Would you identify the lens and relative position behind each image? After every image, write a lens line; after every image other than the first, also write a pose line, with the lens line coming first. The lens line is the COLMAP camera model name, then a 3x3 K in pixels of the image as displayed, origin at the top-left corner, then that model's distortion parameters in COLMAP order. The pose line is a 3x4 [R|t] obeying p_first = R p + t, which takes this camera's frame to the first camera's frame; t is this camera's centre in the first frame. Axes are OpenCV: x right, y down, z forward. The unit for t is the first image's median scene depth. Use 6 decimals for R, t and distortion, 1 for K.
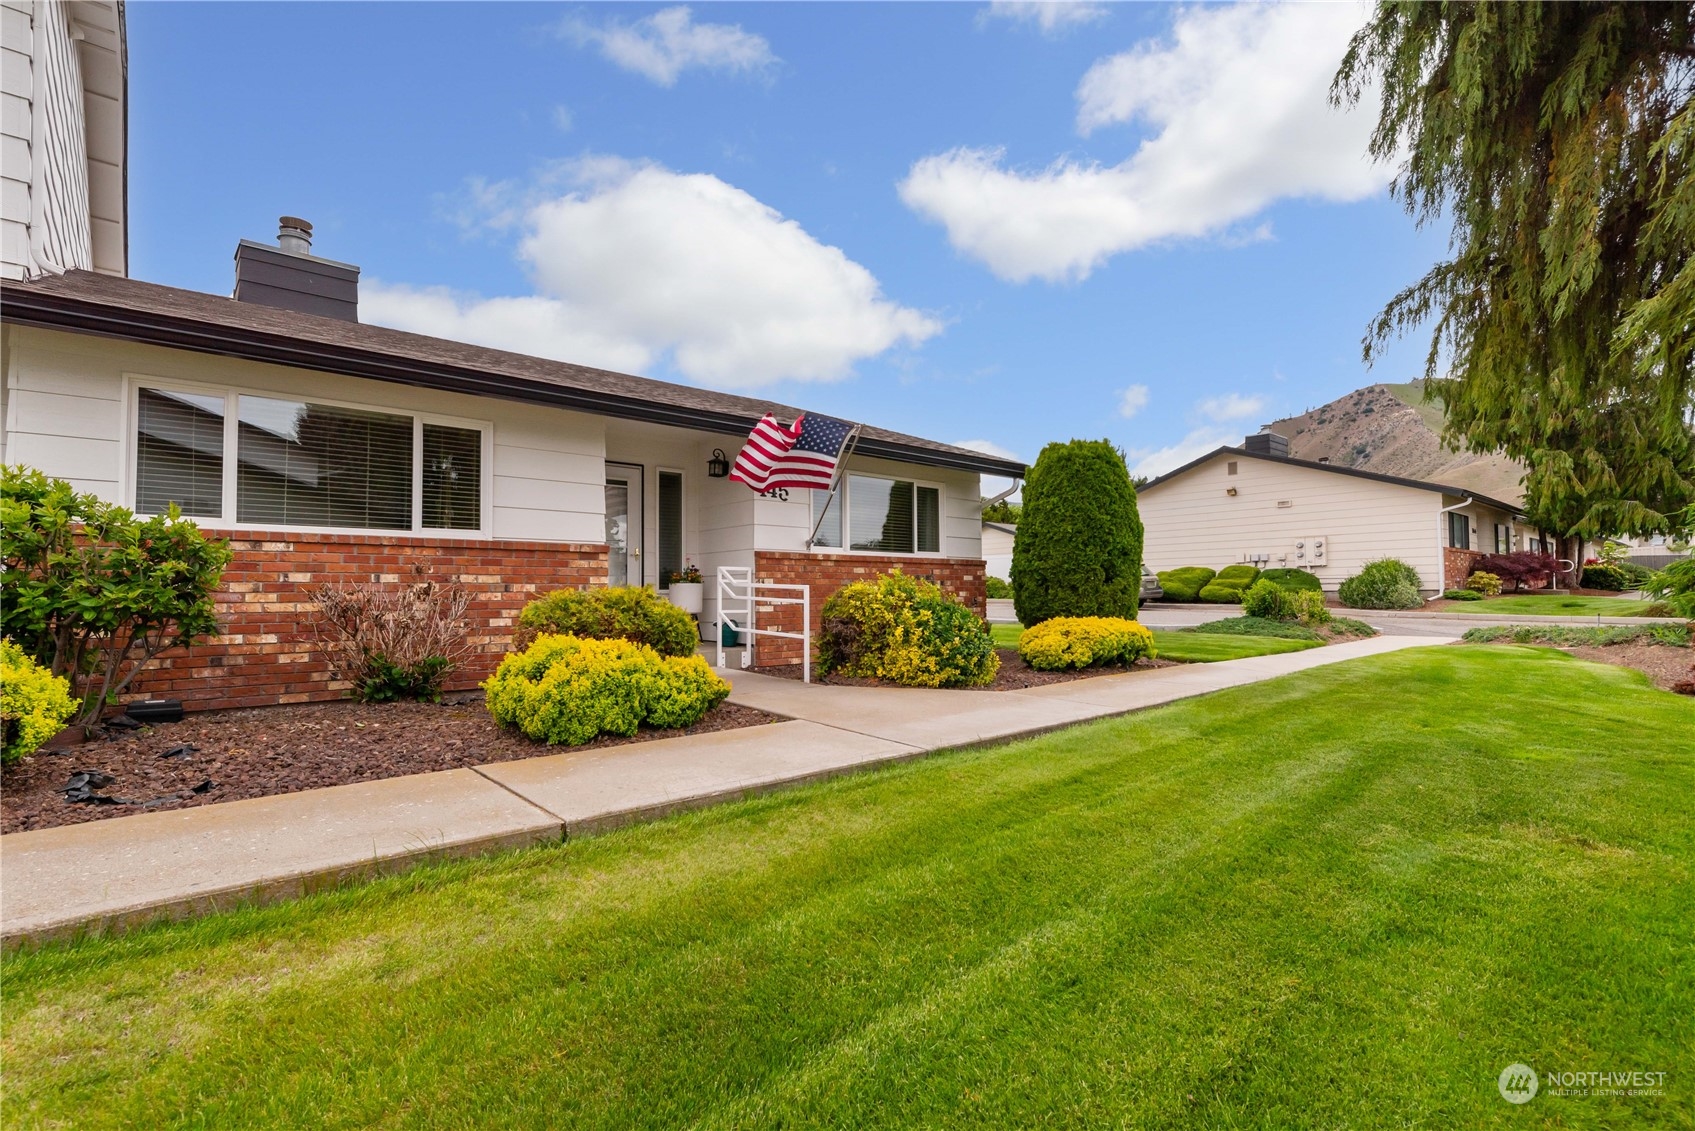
lens RADIAL K [[770.7, 0, 841.6], [0, 770.7, 569.2], [0, 0, 1]] dist [-0.000109, 0.000129]
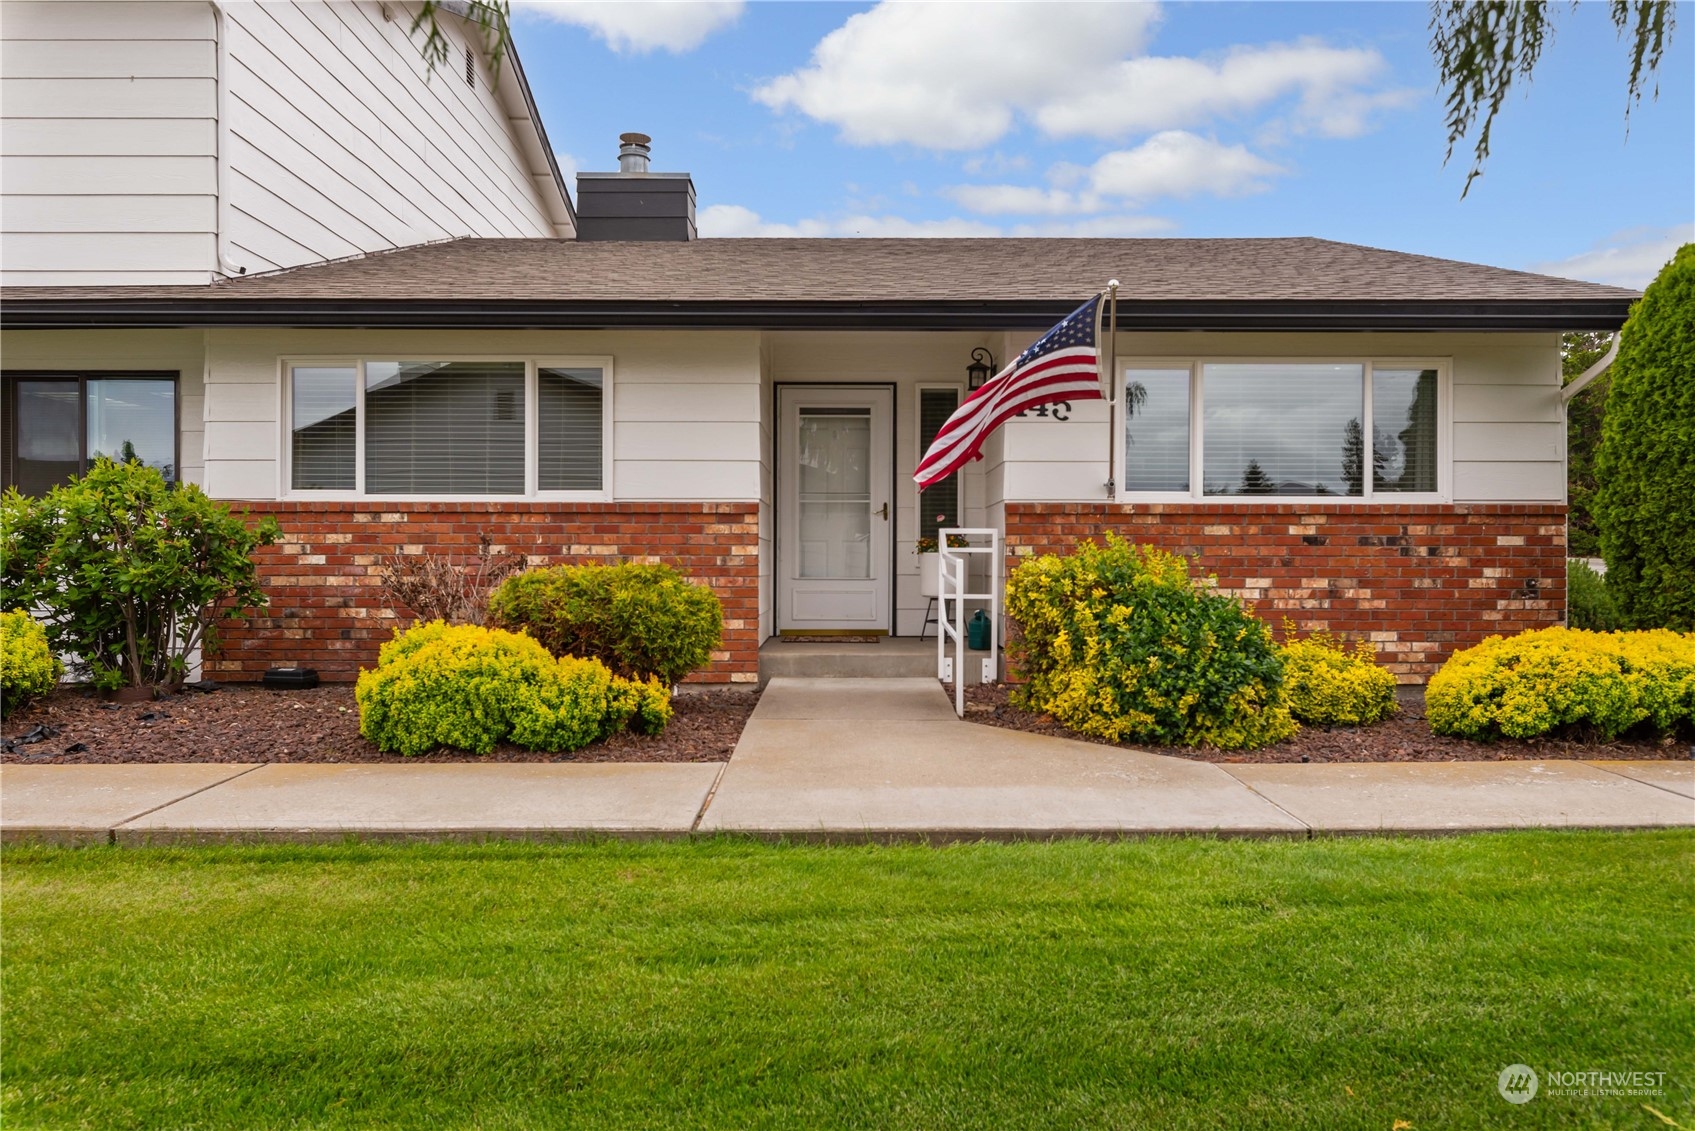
lens RADIAL K [[1148.0, 0, 847.5], [0, 1148.0, 565.5], [0, 0, 1]] dist [-0.002602, -0.000725]
pose [[0.757897, 0.010427, -0.652291, 0.520888], [0.015552, 0.999299, 0.034045, -0.007975], [0.652189, -0.035947, 0.757204, 0.239310]]
